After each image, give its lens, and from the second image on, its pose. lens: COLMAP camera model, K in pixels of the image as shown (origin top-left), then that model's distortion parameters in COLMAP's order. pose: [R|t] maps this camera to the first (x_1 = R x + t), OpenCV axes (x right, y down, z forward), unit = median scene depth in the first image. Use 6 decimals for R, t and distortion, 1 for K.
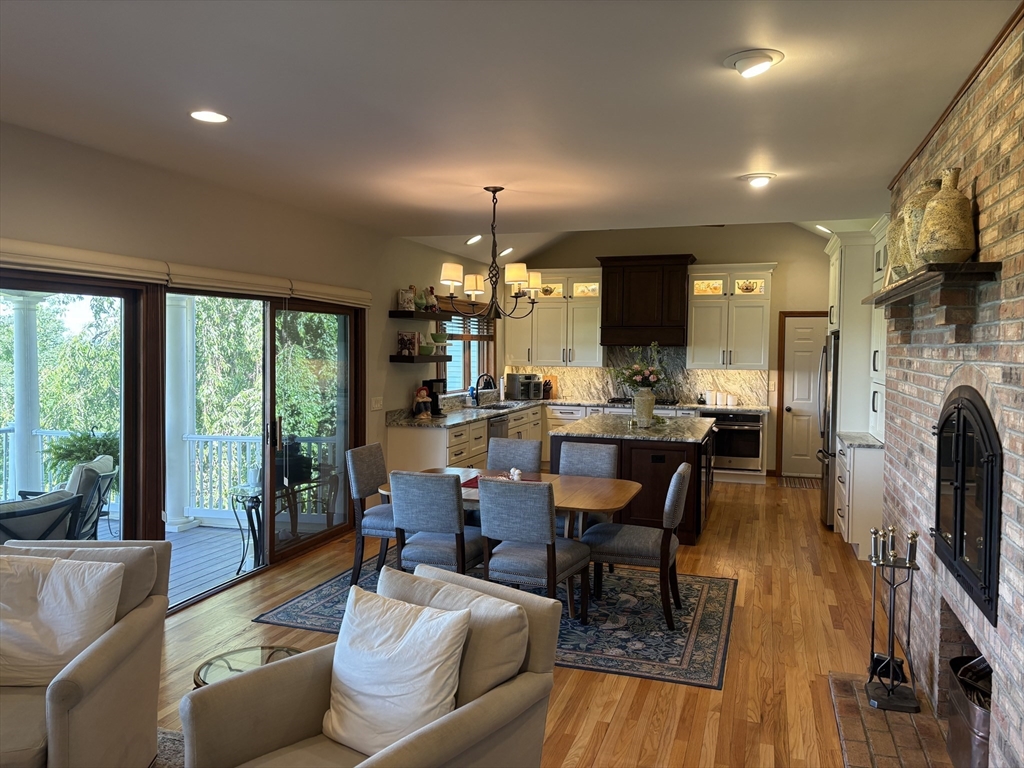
lens RADIAL K [[756.7, 0, 513.5], [0, 756.7, 381.0], [0, 0, 1]] dist [0.004040, -0.000186]
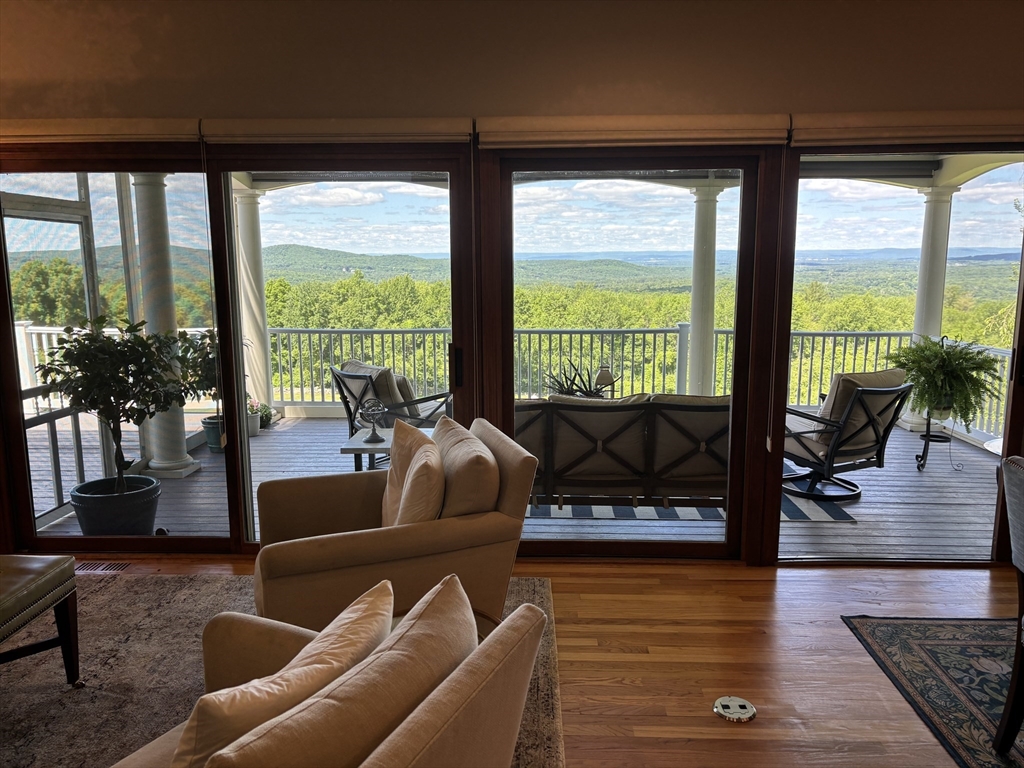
lens RADIAL K [[756.7, 0, 512.2], [0, 756.7, 382.1], [0, 0, 1]] dist [0.004040, -0.000186]
pose [[0.276746, 0.155554, -0.948269, 0.205089], [-0.038852, 0.987815, 0.150703, 0.003497], [0.960157, -0.004864, 0.279417, 0.491094]]
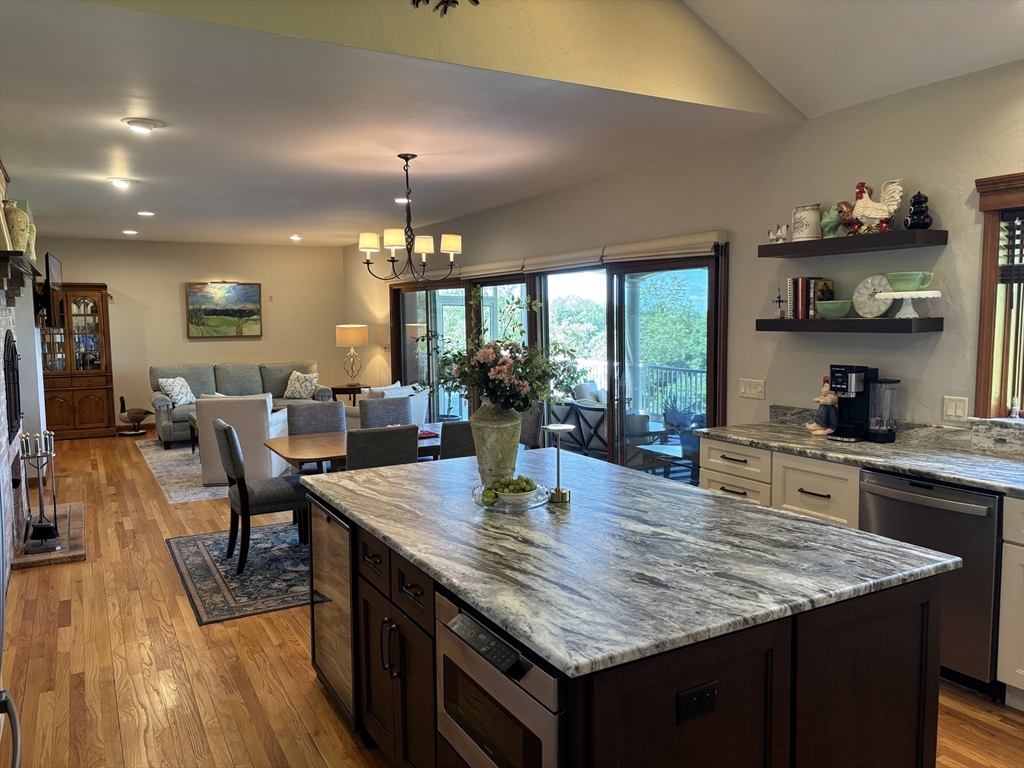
lens RADIAL K [[756.7, 0, 510.3], [0, 756.7, 384.0], [0, 0, 1]] dist [0.004040, -0.000186]
pose [[-0.663658, 0.060066, -0.745621, 0.712244], [-0.034650, 0.993232, 0.110854, -0.064562], [0.747233, 0.099405, -0.657085, 1.908410]]
